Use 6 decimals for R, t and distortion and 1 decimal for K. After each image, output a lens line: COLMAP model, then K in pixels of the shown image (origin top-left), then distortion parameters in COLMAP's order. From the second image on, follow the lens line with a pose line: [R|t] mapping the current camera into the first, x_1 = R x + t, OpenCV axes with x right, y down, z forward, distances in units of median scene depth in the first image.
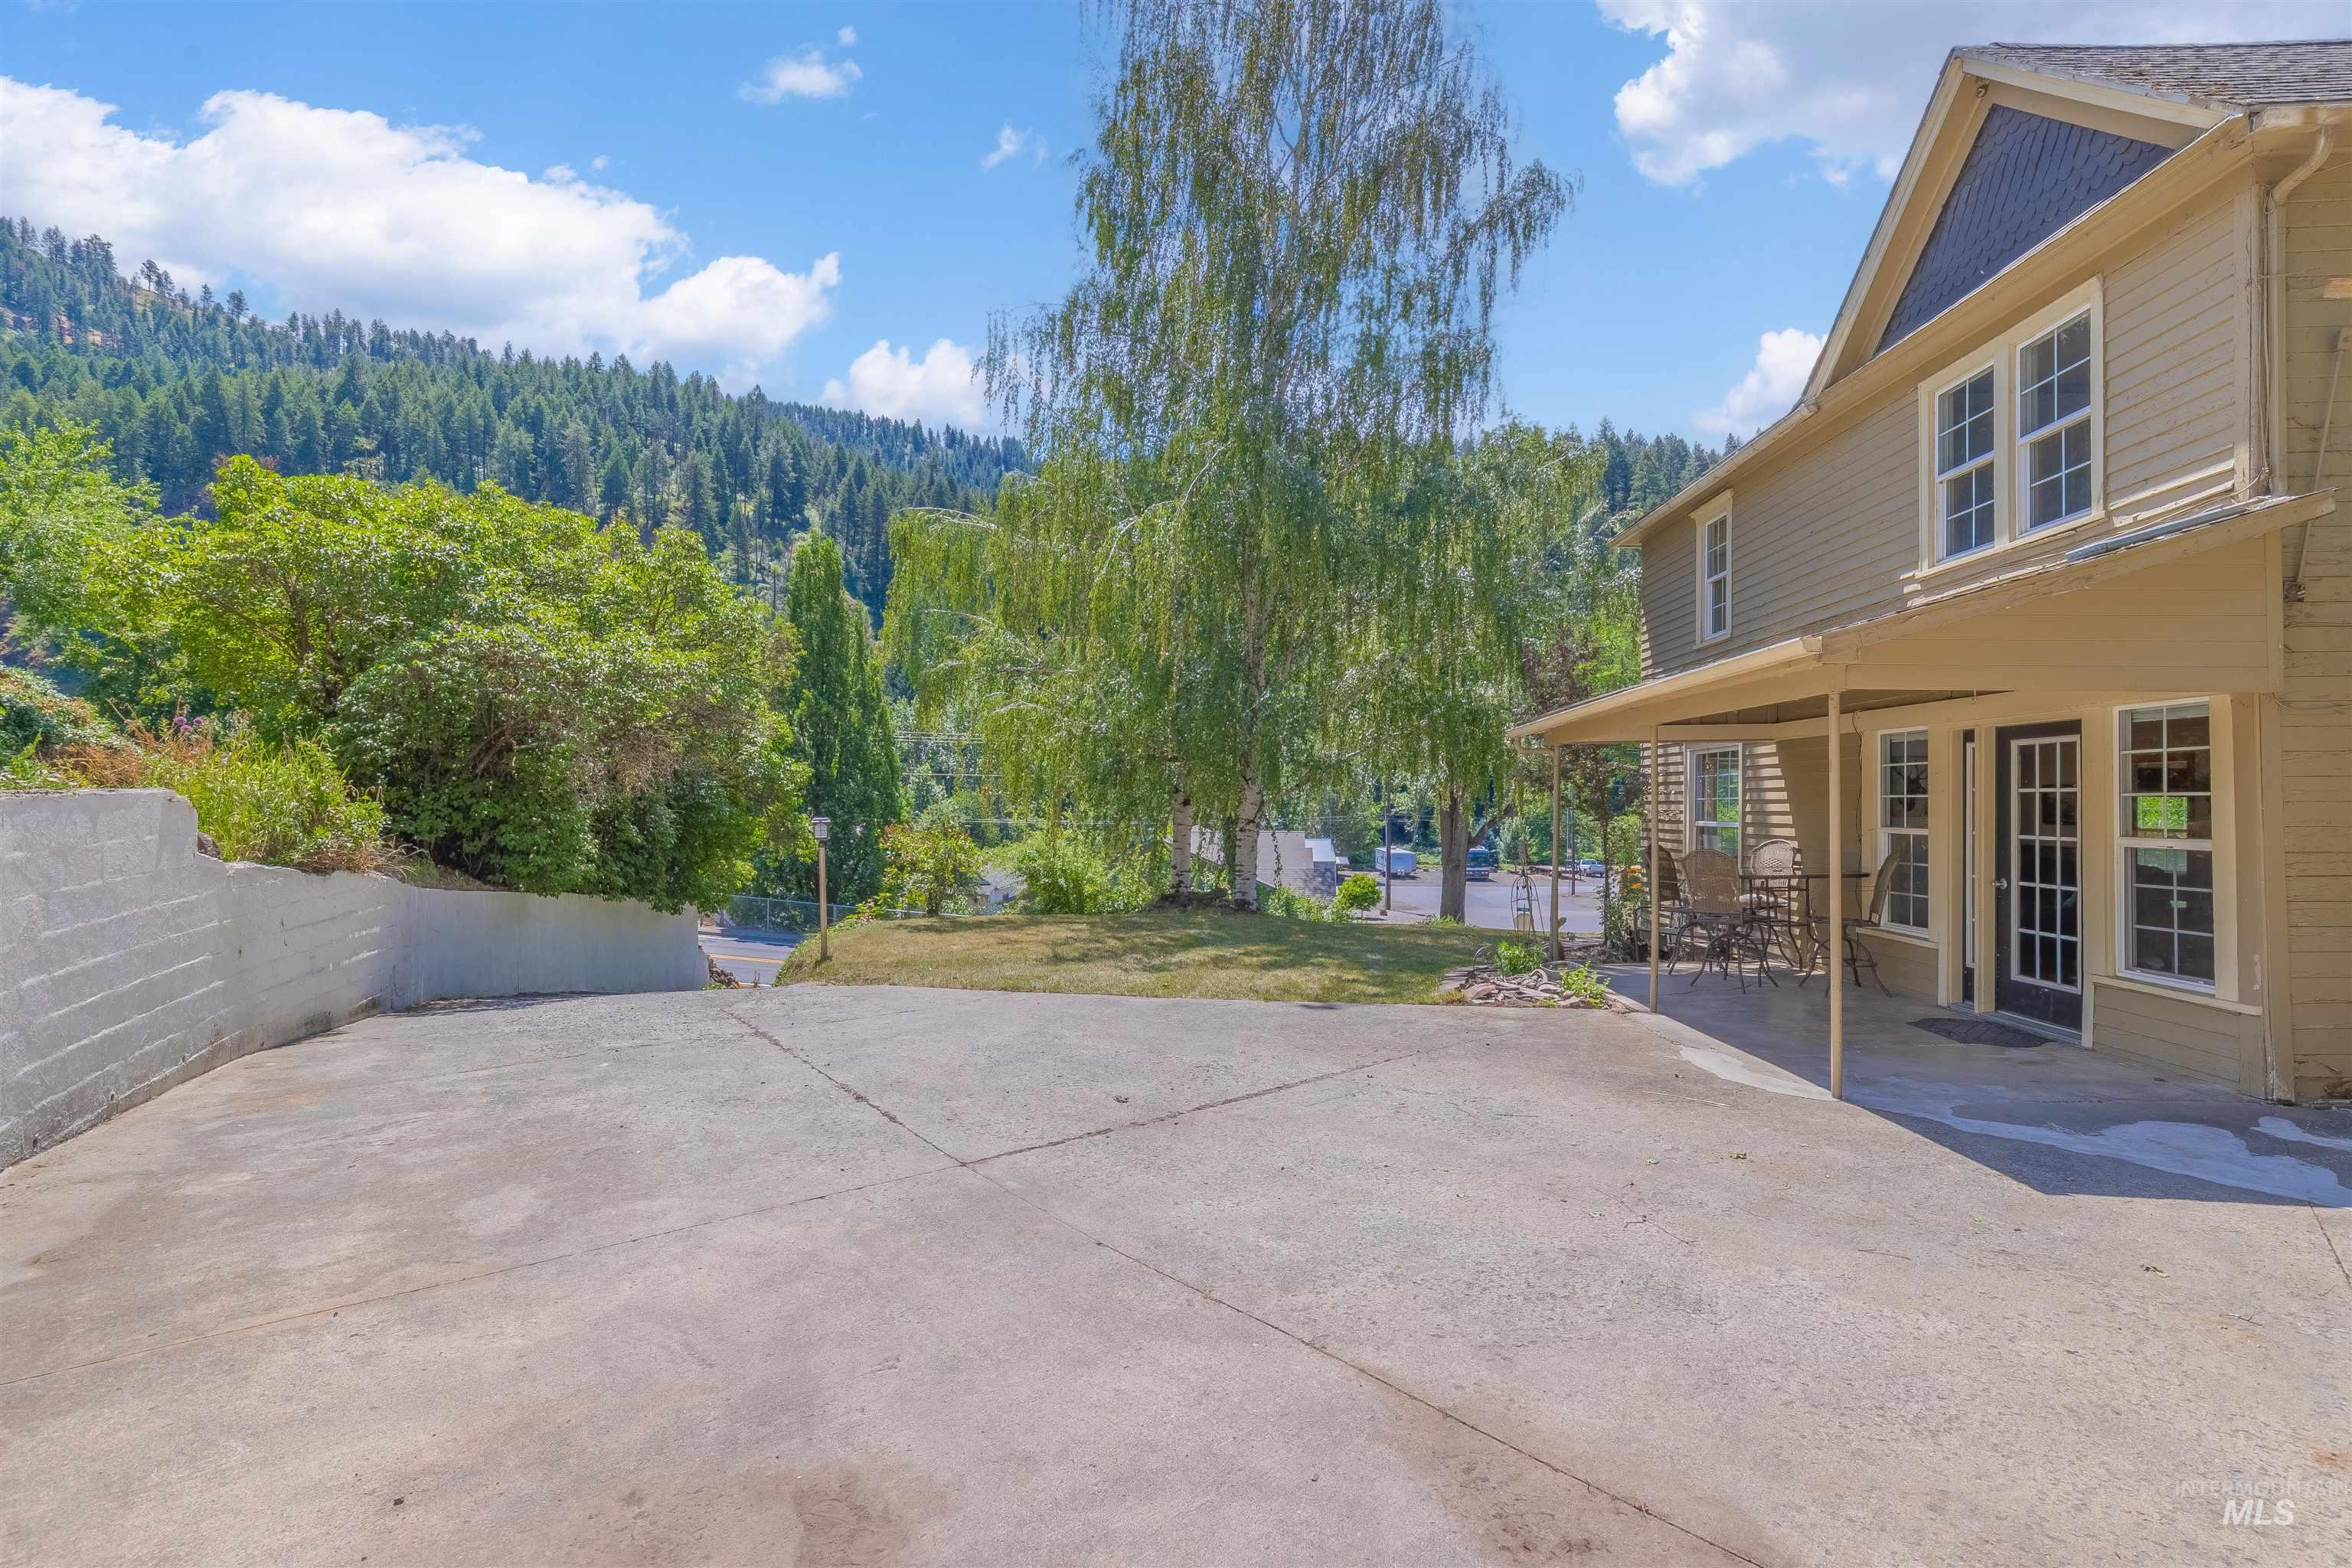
lens RADIAL K [[1048.6, 0, 1168.5], [0, 1048.6, 805.1], [0, 0, 1]] dist [0.004326, 0.000673]
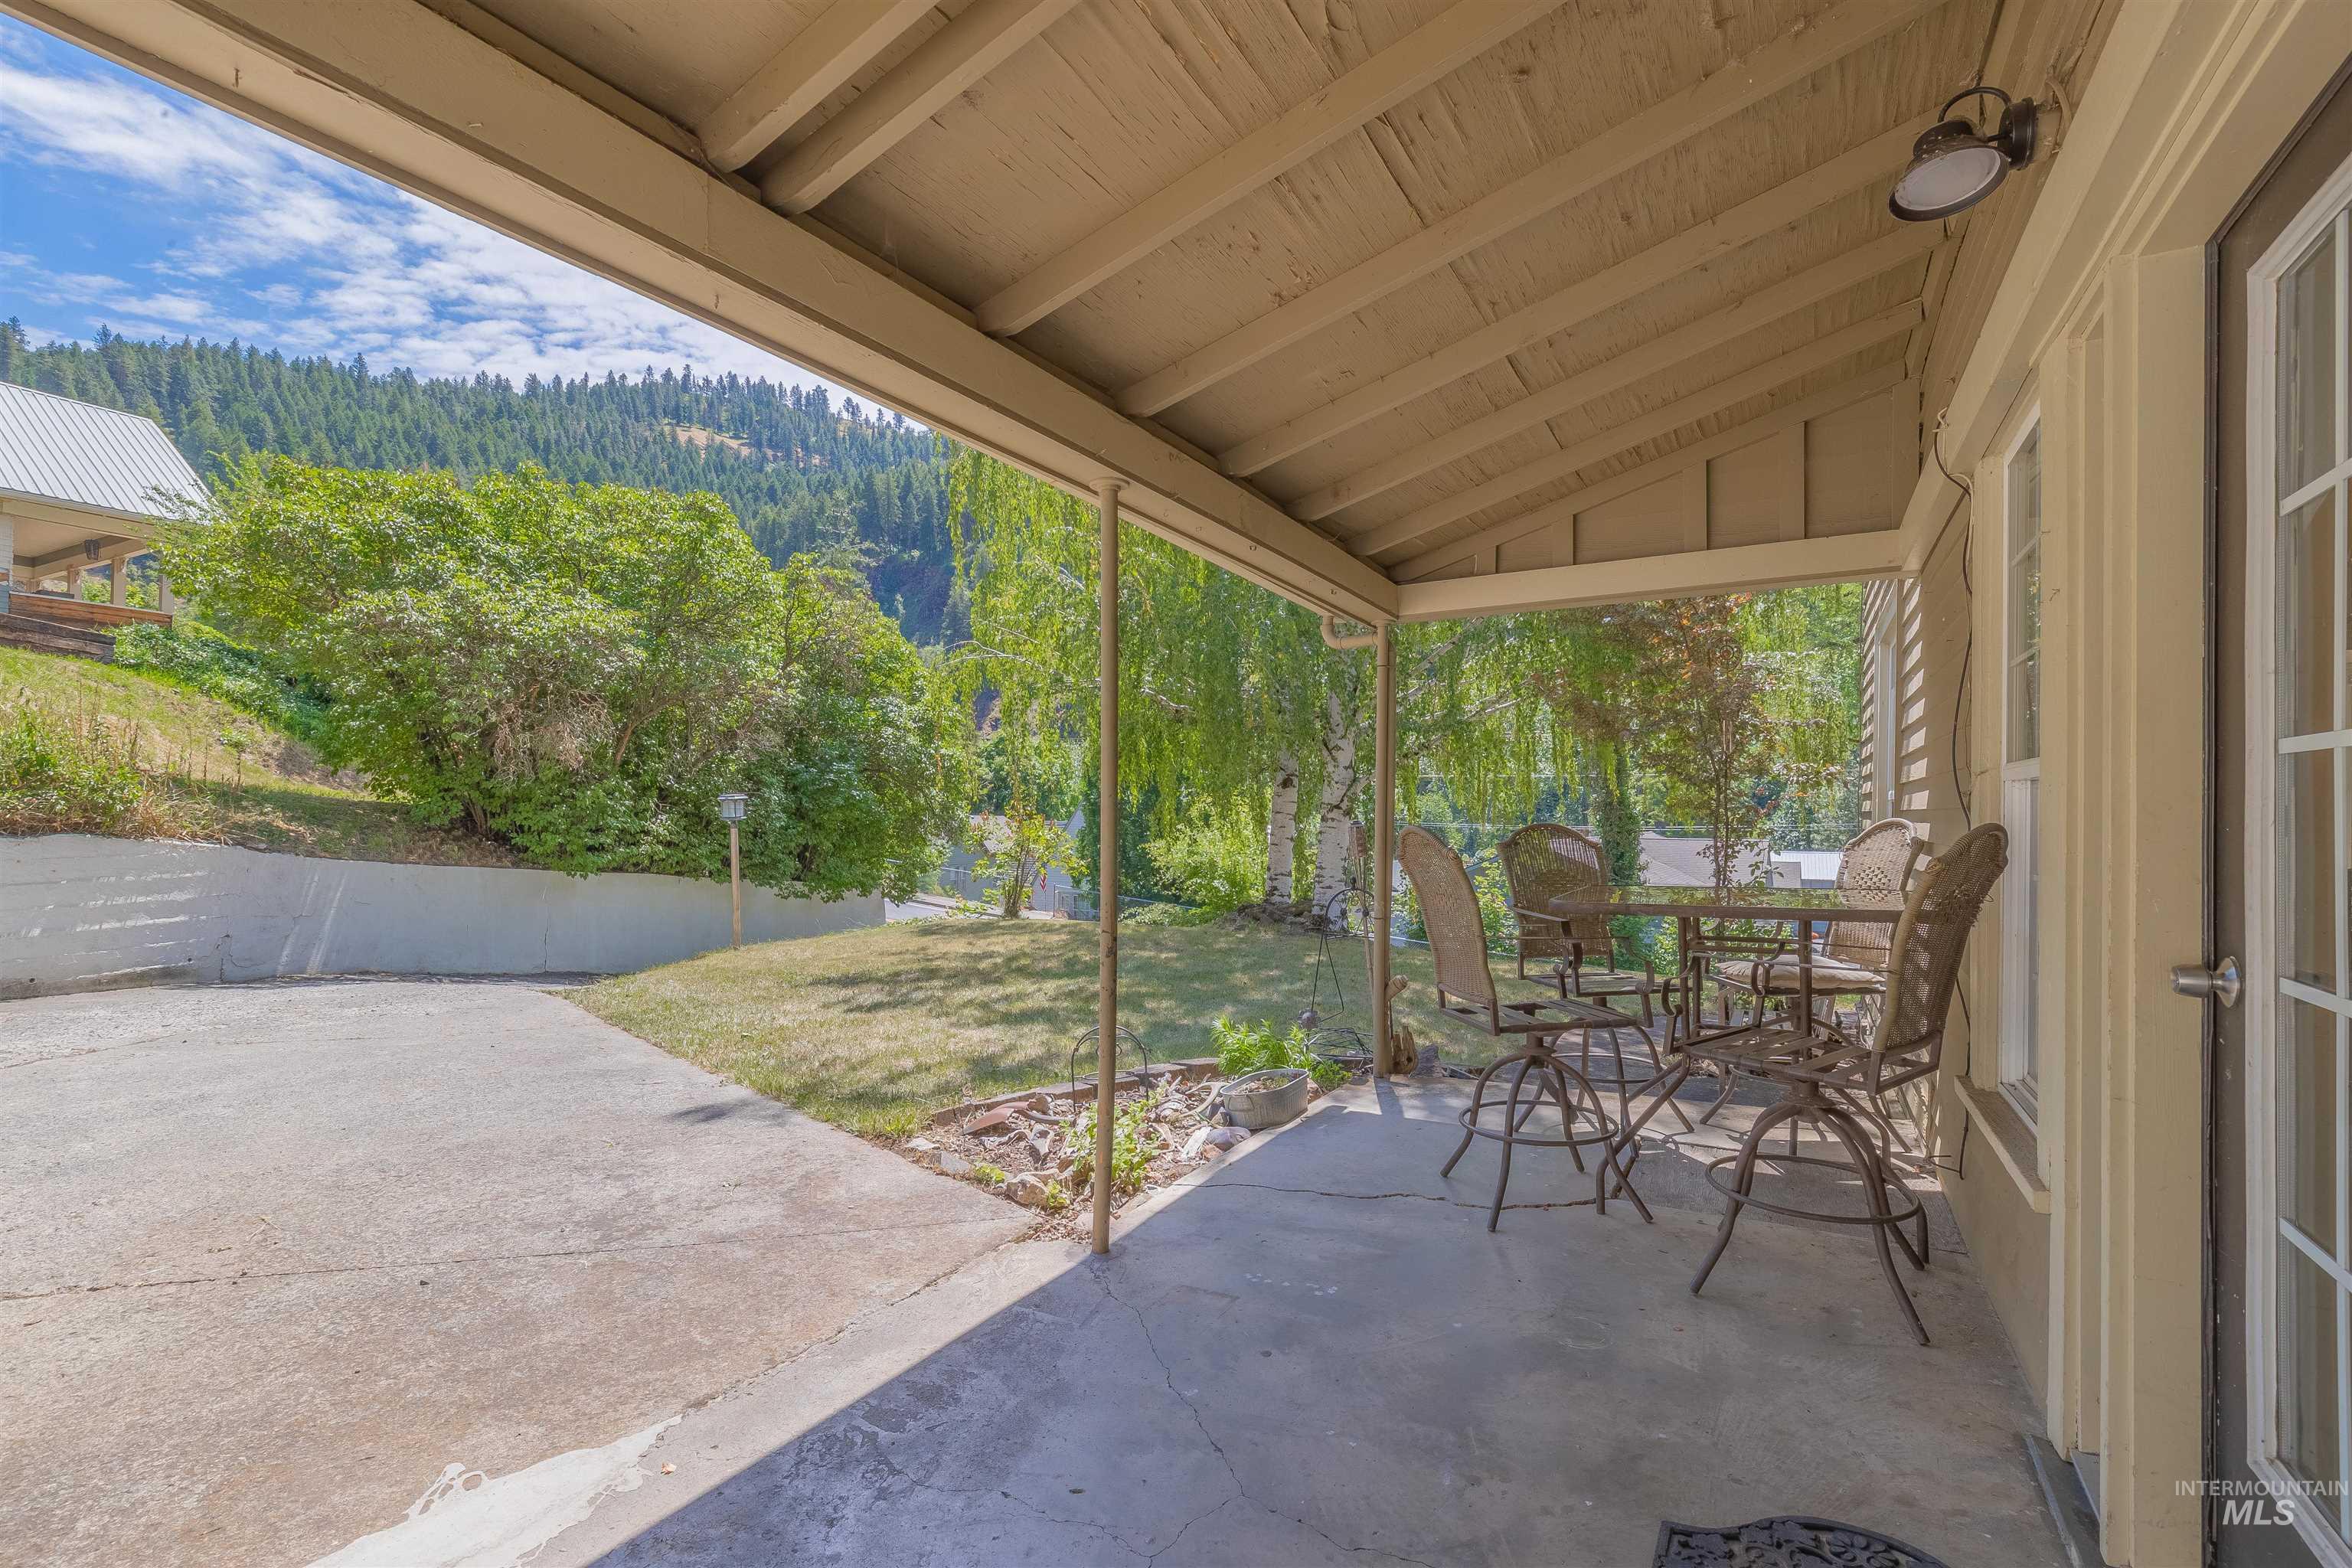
lens RADIAL K [[1048.6, 0, 1189.4], [0, 1048.6, 795.6], [0, 0, 1]] dist [0.004326, 0.000673]
pose [[0.900738, 0.001859, -0.434360, 0.660983], [-0.008097, 0.999889, -0.012510, 0.040685], [0.434288, 0.014786, 0.900653, 0.685823]]
